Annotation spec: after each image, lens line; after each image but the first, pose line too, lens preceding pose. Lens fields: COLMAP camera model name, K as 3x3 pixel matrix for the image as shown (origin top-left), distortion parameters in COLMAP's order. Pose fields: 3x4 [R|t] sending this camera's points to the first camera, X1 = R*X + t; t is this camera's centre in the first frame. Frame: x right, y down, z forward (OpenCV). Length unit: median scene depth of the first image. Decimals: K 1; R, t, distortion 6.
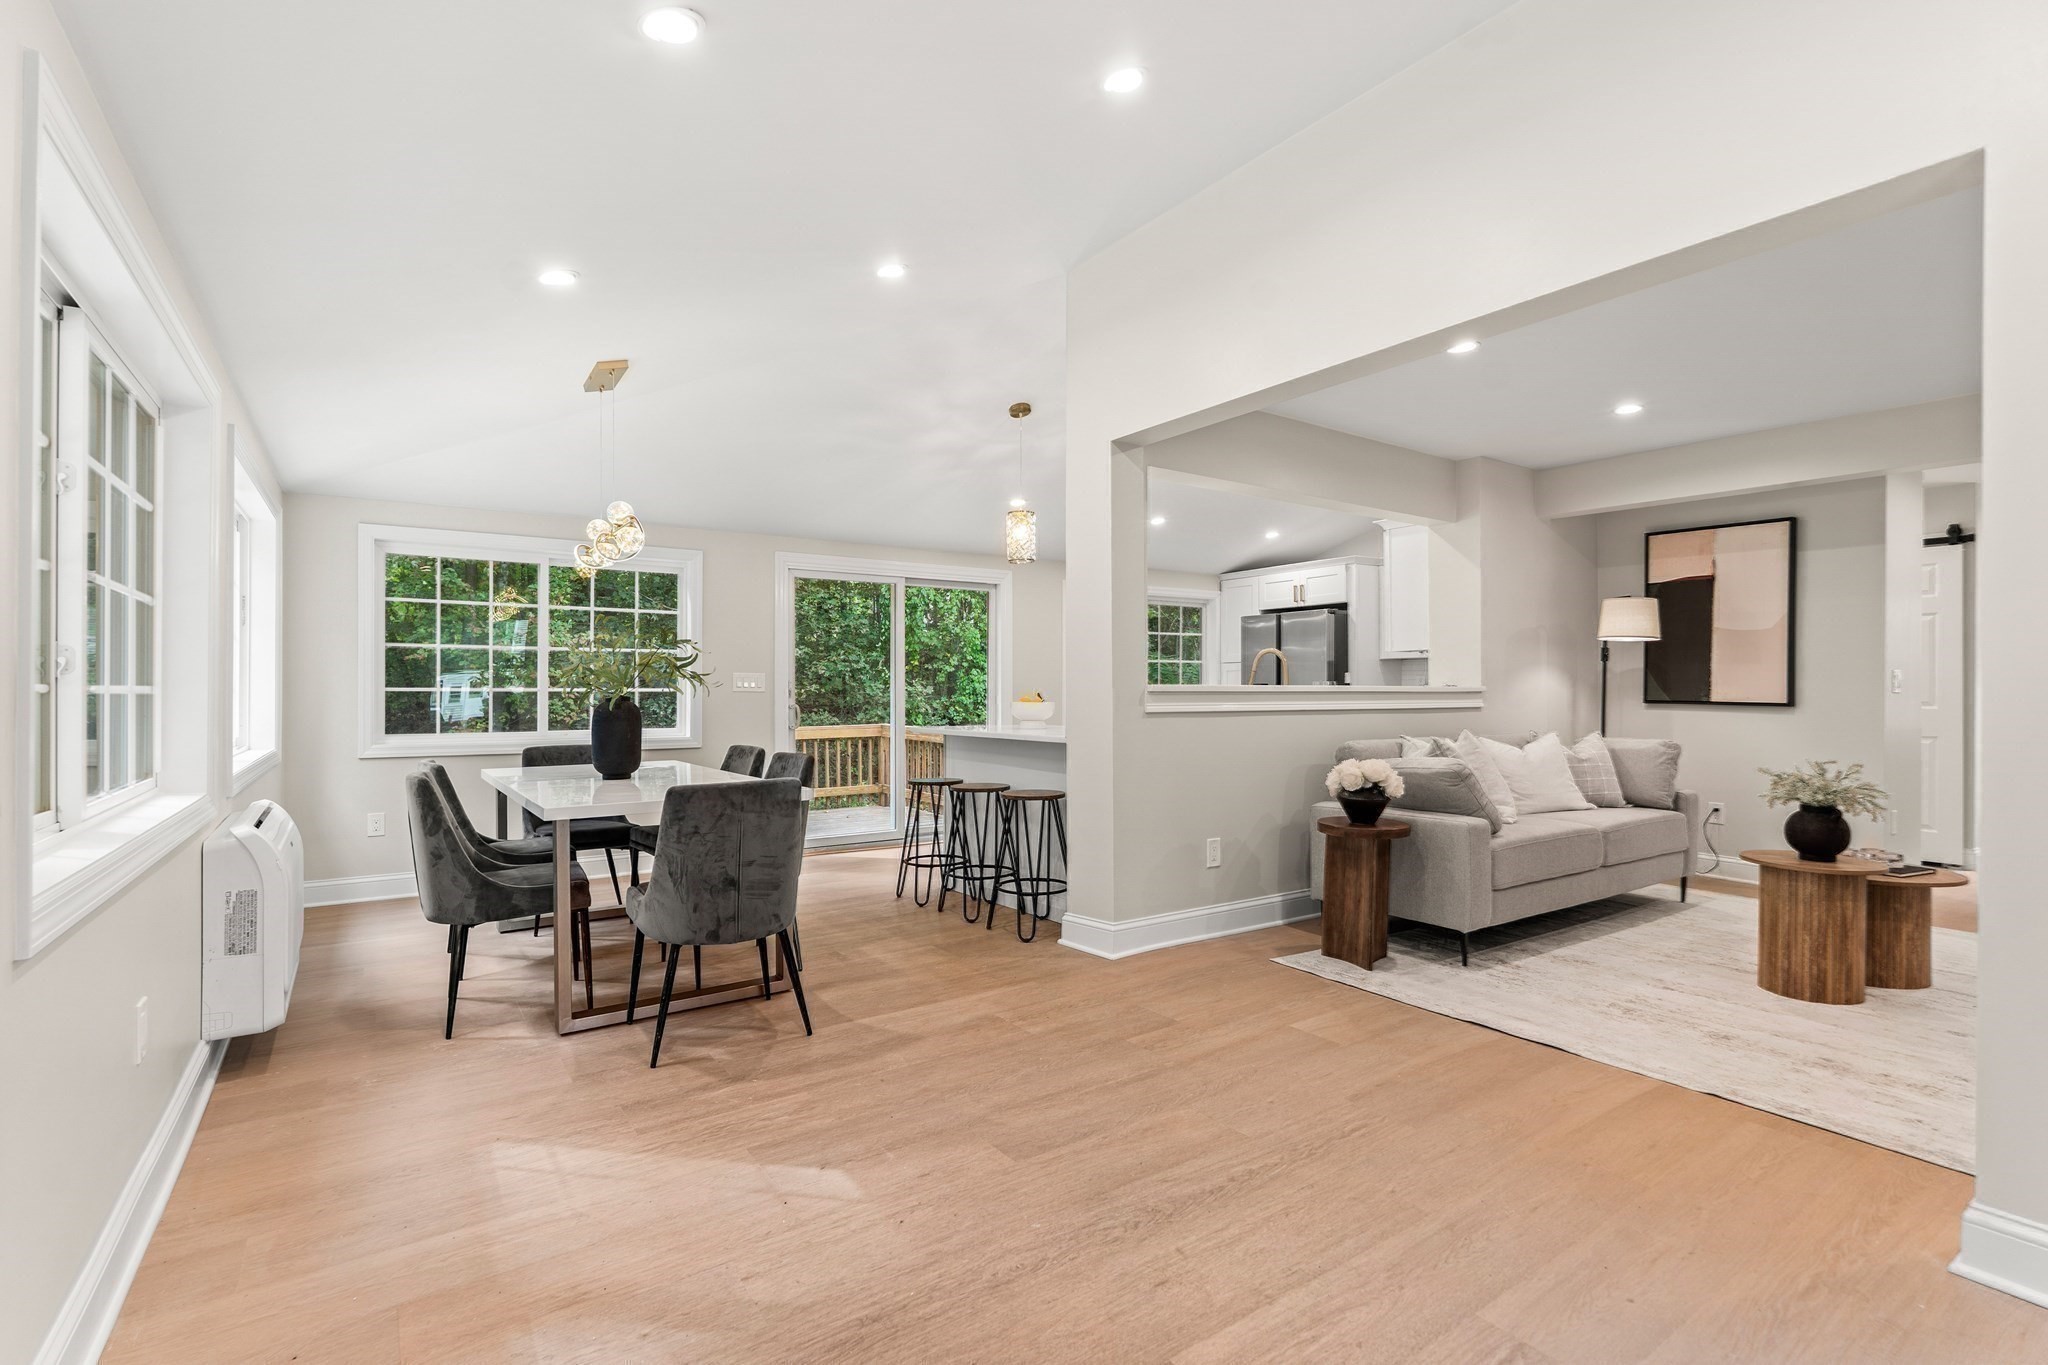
lens RADIAL K [[951.0, 0, 1024.0], [0, 951.0, 682.5], [0, 0, 1]] dist [0.002564, 0.000147]
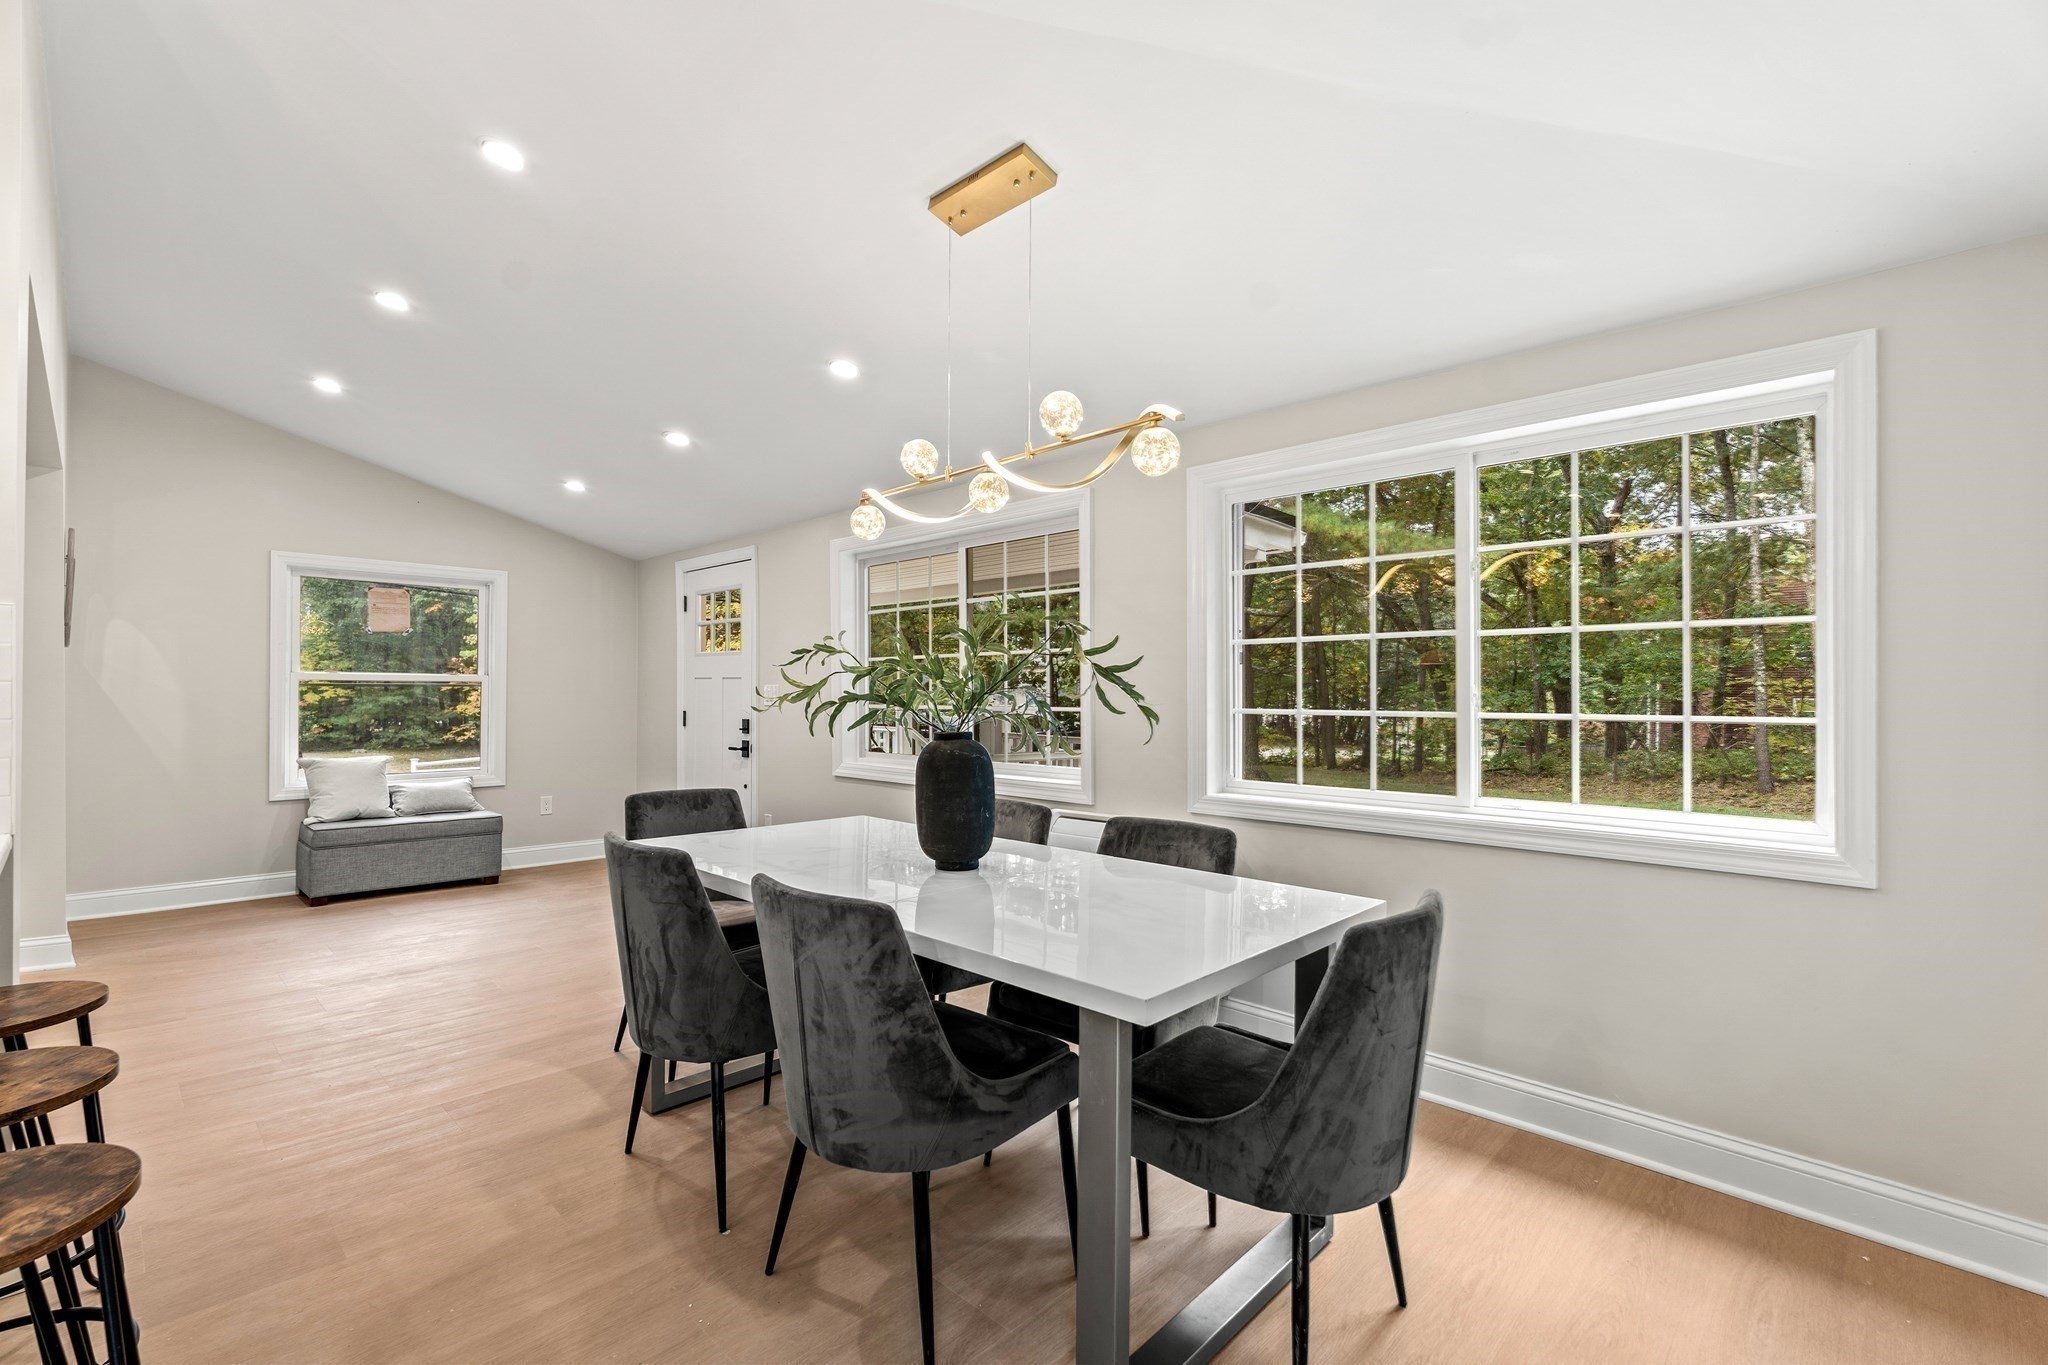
lens RADIAL K [[896.1, 0, 1024.0], [0, 896.1, 682.5], [0, 0, 1]] dist [-0.003654, -0.000108]
pose [[-0.978931, -0.007089, -0.204067, -0.427211], [-0.003808, 0.999857, -0.016468, -0.011665], [0.204155, -0.015344, -0.978818, 1.912491]]
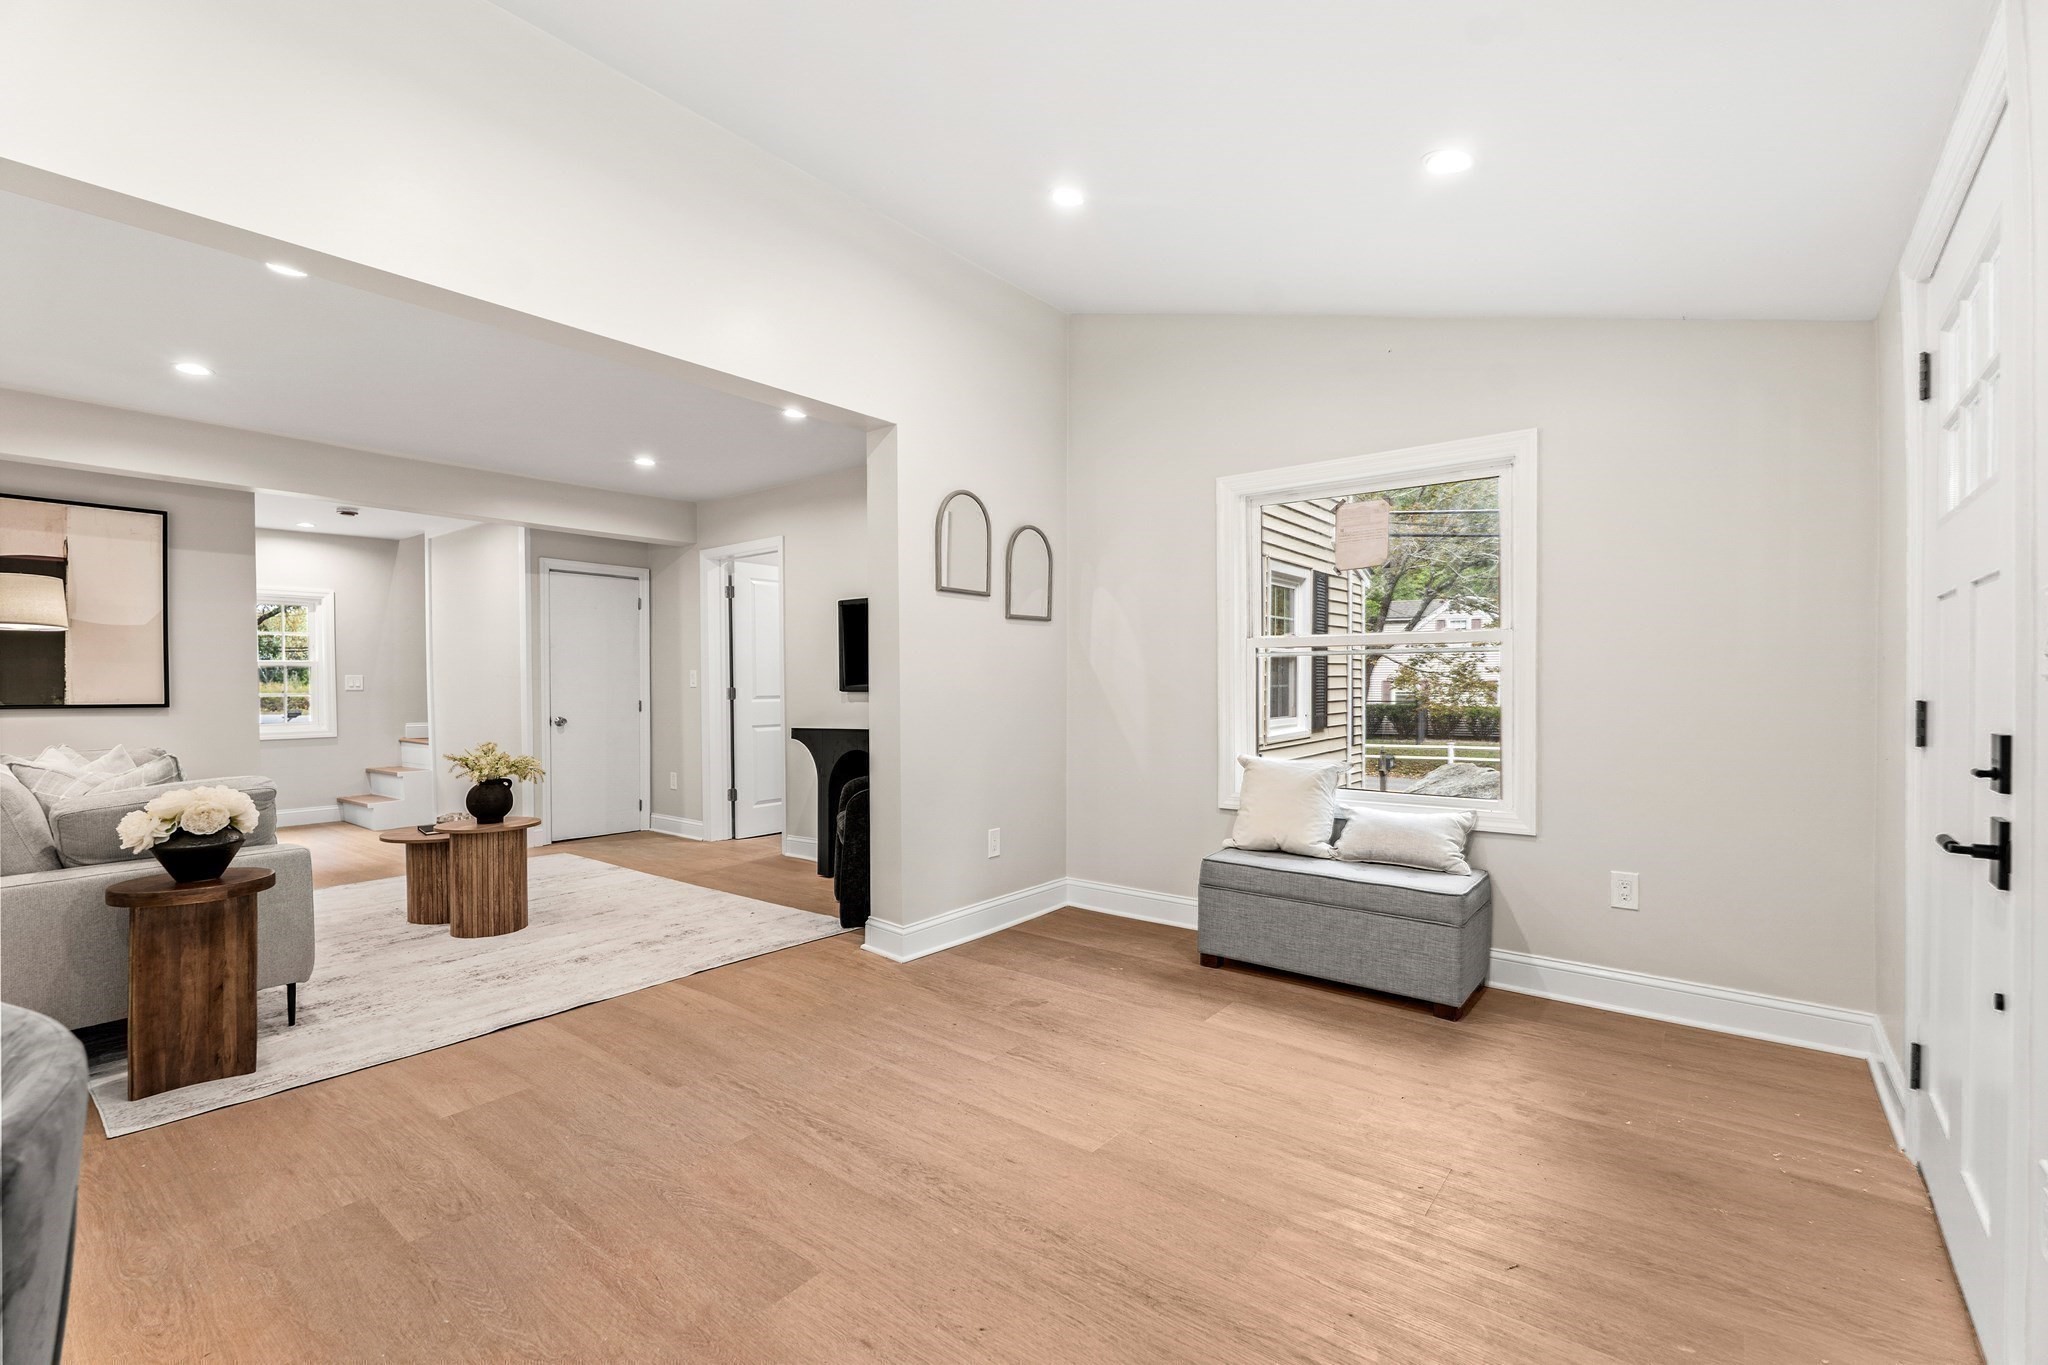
lens RADIAL K [[896.1, 0, 1024.0], [0, 896.1, 682.5], [0, 0, 1]] dist [-0.003654, -0.000108]
pose [[-0.282022, -0.000092, 0.959408, -0.530814], [0.004156, 0.999990, 0.001317, 0.004648], [-0.959399, 0.004359, -0.282019, 0.711851]]
